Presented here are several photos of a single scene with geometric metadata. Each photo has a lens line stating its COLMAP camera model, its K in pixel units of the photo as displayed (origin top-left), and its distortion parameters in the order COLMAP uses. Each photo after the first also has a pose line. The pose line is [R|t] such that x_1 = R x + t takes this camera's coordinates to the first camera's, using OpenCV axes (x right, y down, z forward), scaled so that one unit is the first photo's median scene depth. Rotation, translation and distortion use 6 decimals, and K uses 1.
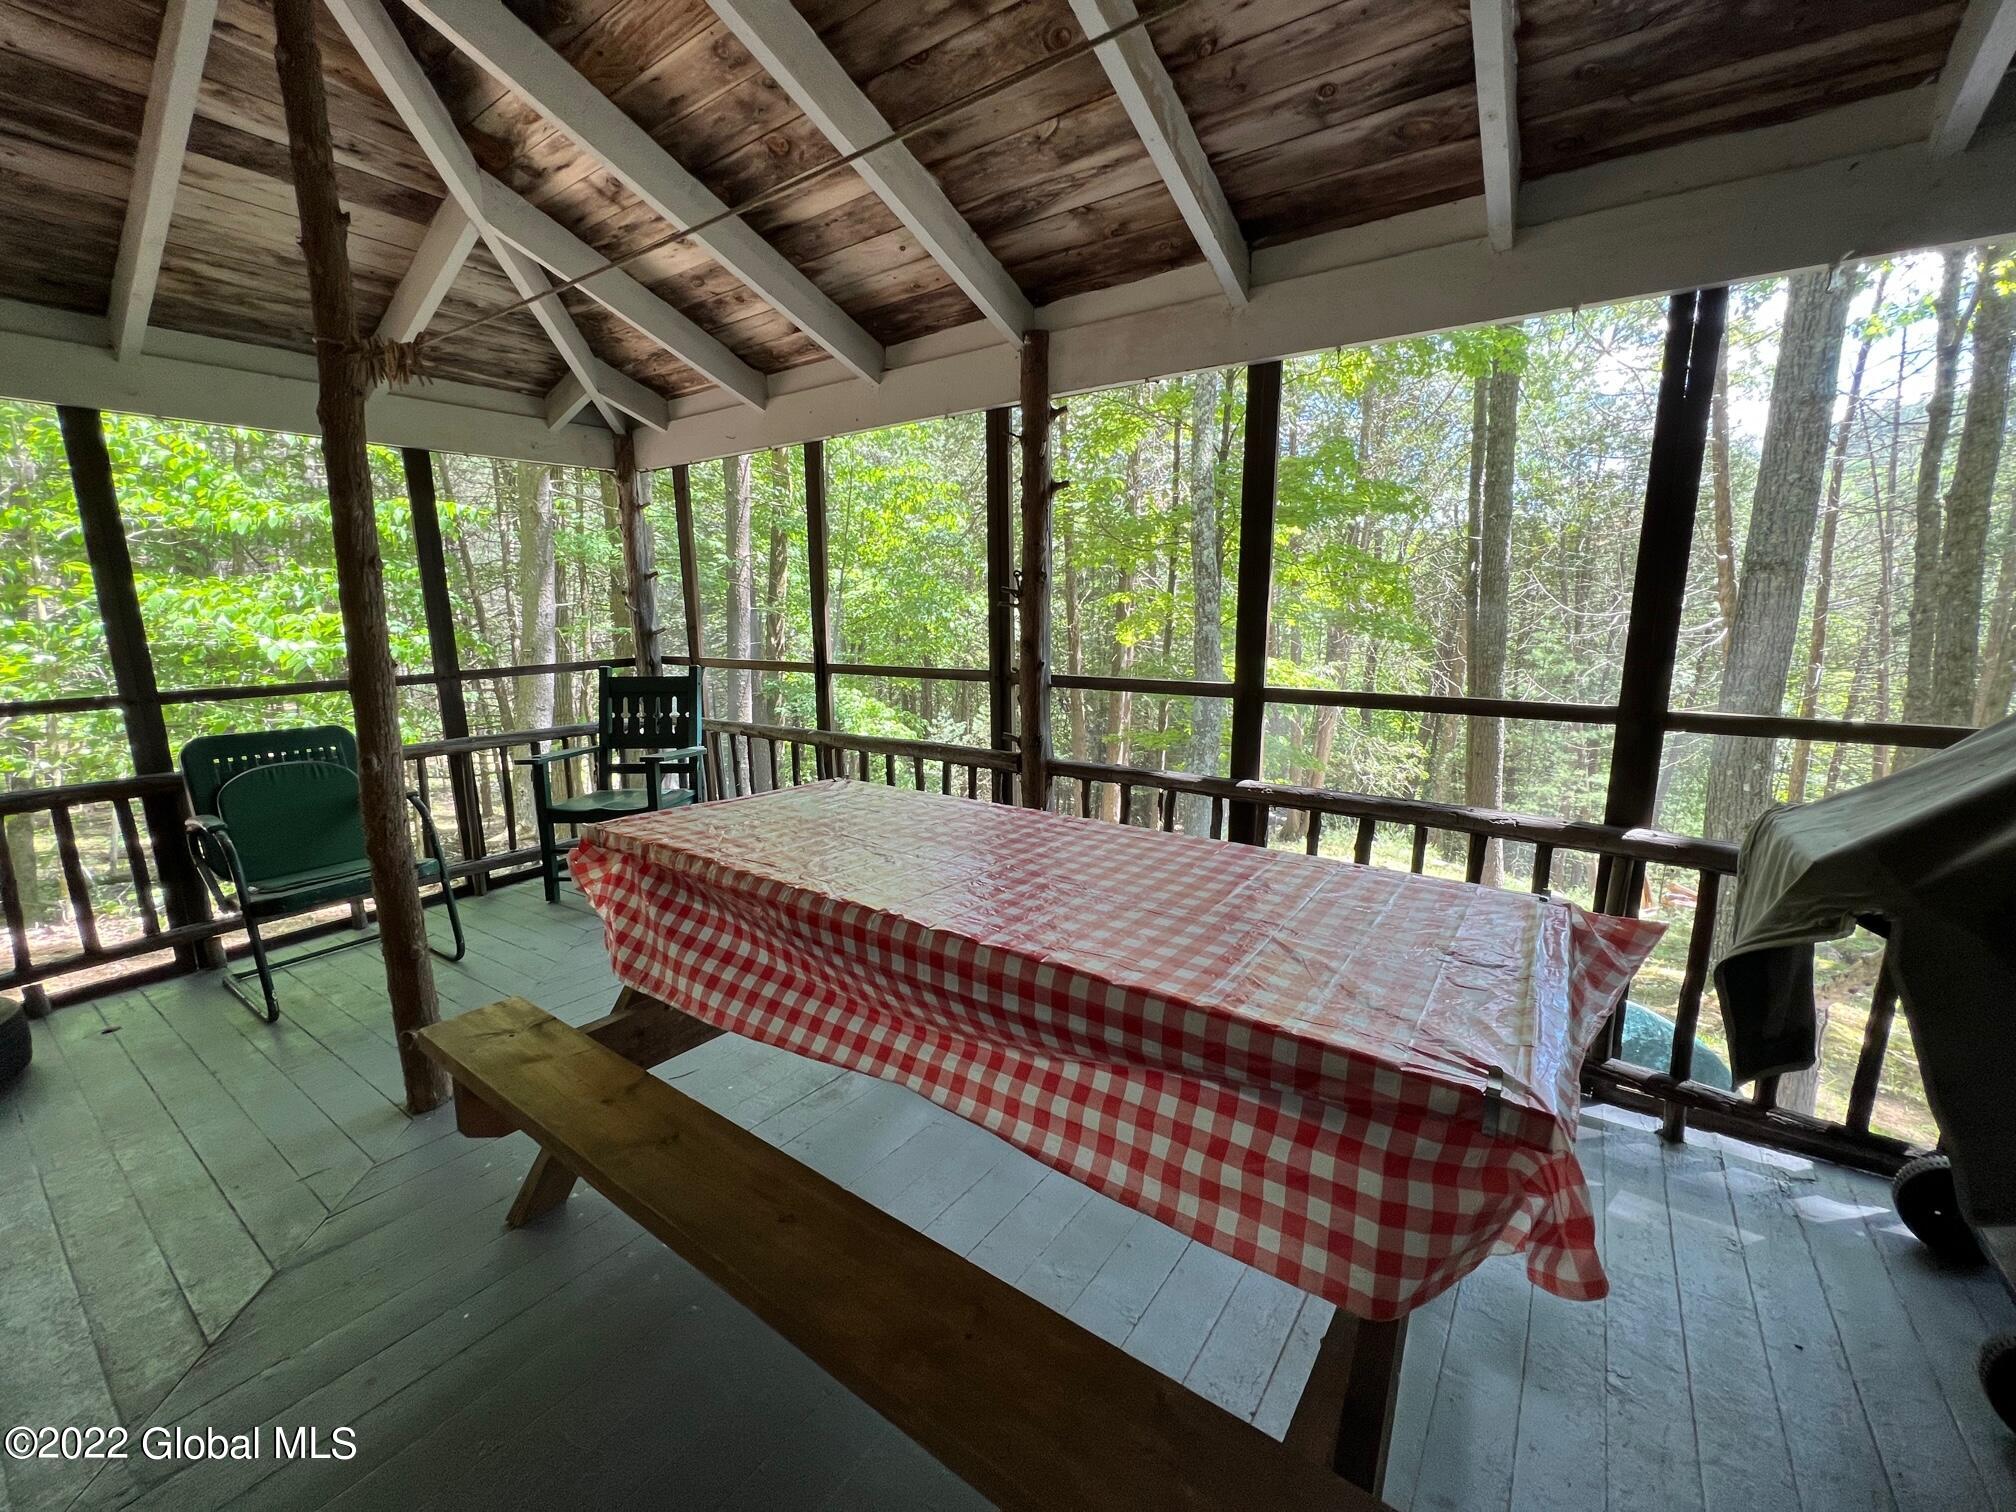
lens RADIAL K [[817.6, 0, 994.5], [0, 817.6, 747.9], [0, 0, 1]] dist [0.000931, 0.000145]
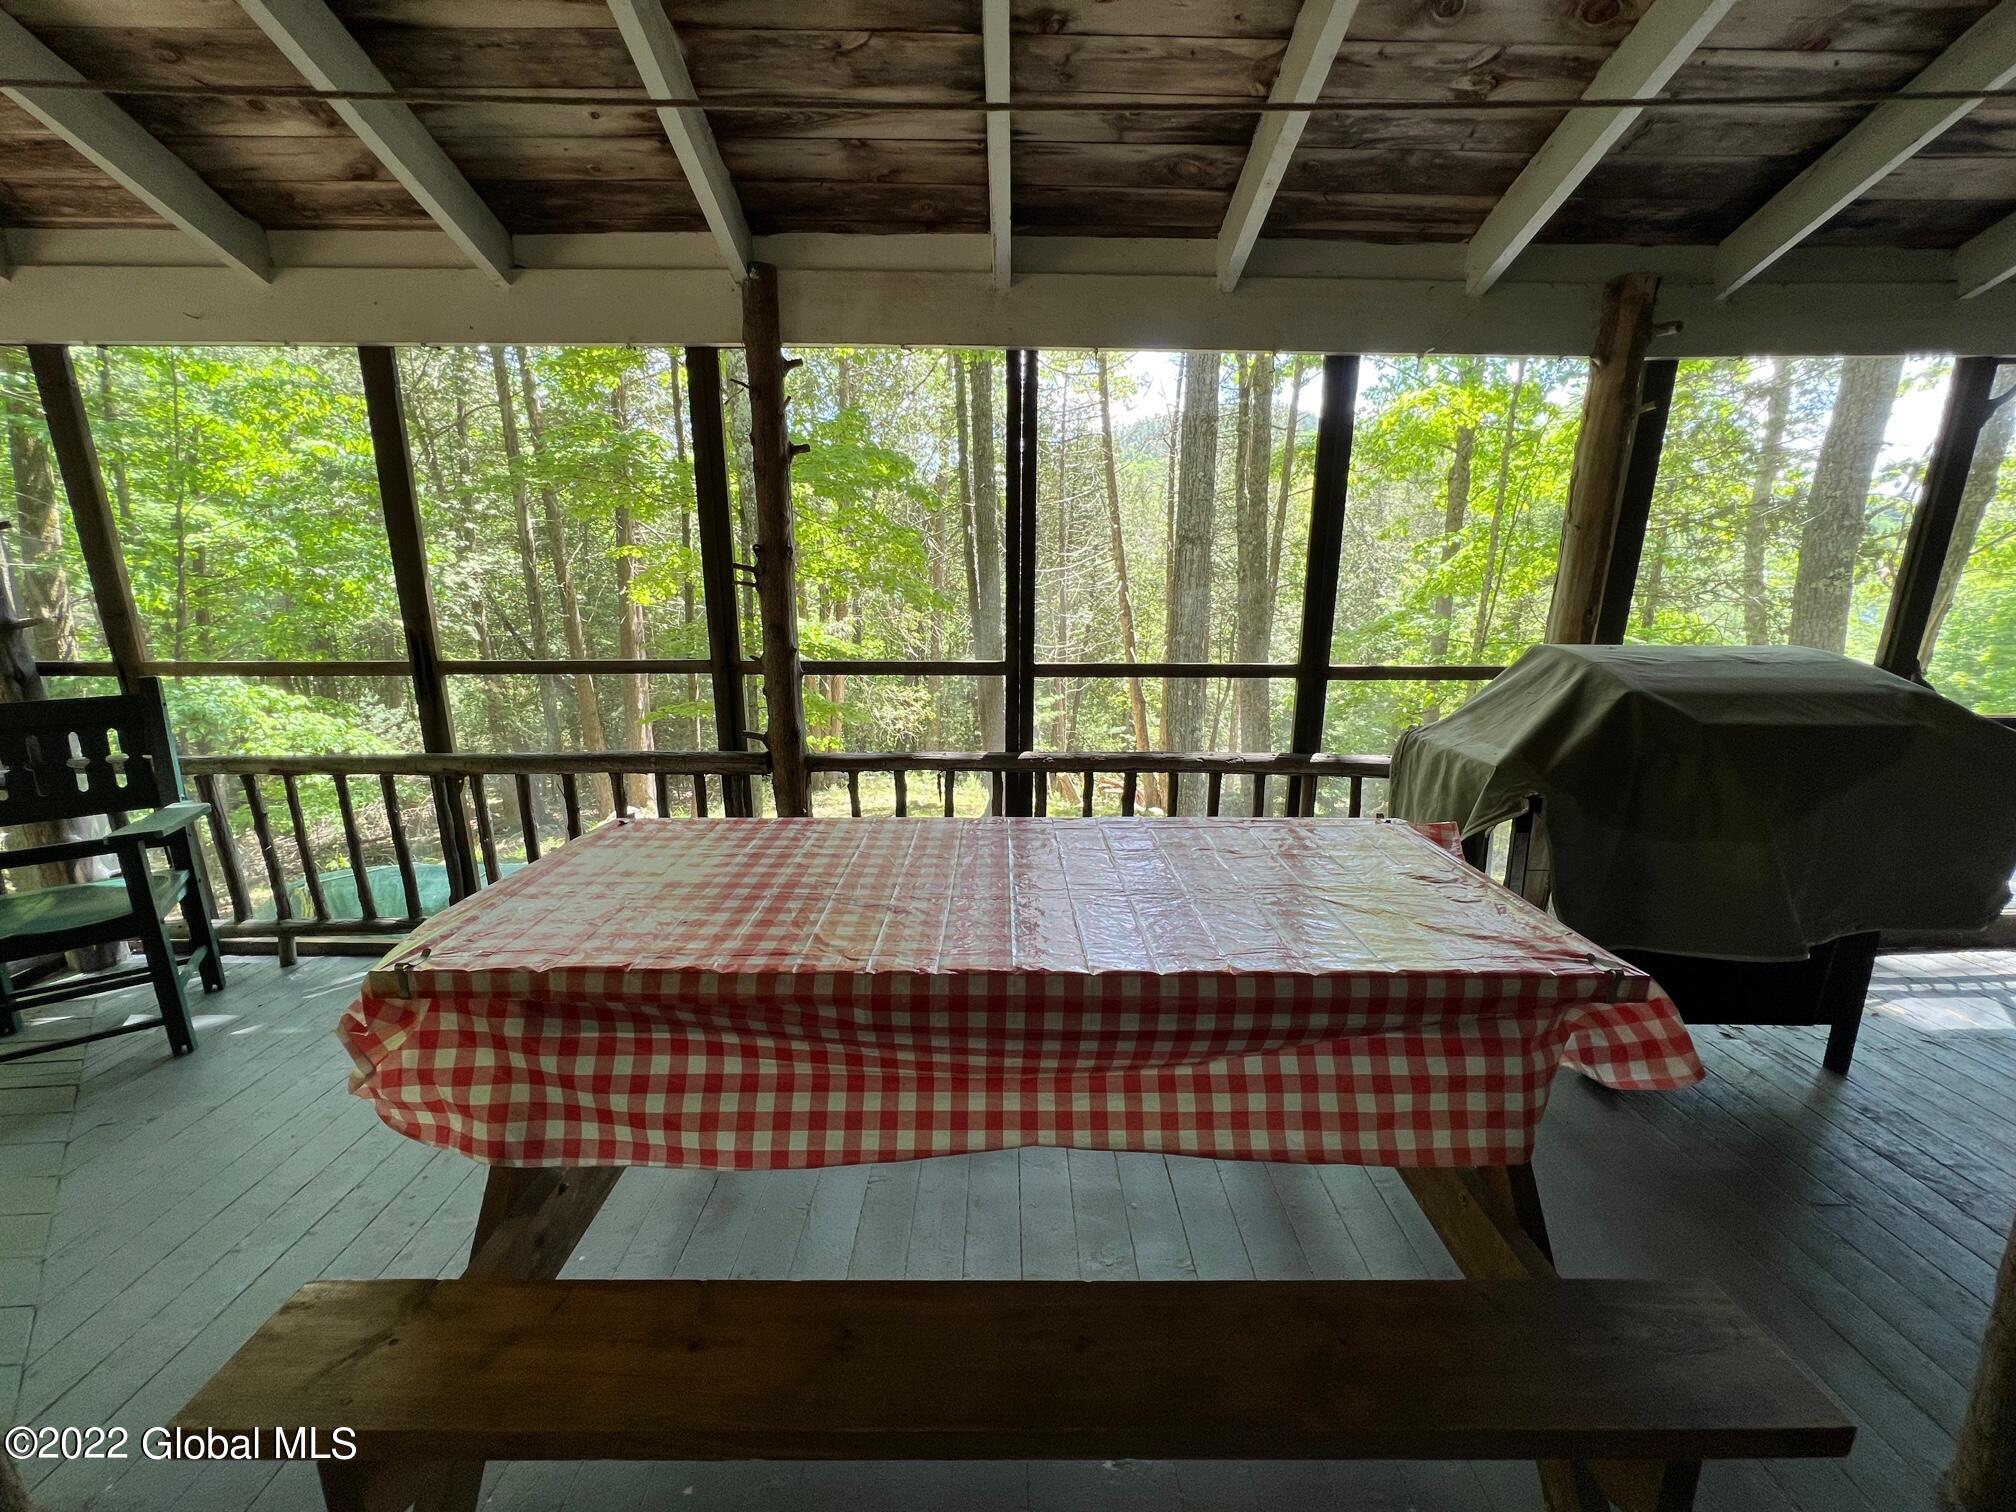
lens RADIAL K [[817.6, 0, 1003.9], [0, 817.6, 751.6], [0, 0, 1]] dist [0.000931, 0.000145]
pose [[0.806960, -0.129658, 0.576197, -0.321553], [0.094336, 0.991376, 0.090967, -0.059189], [-0.583023, -0.019050, 0.812232, 0.151439]]
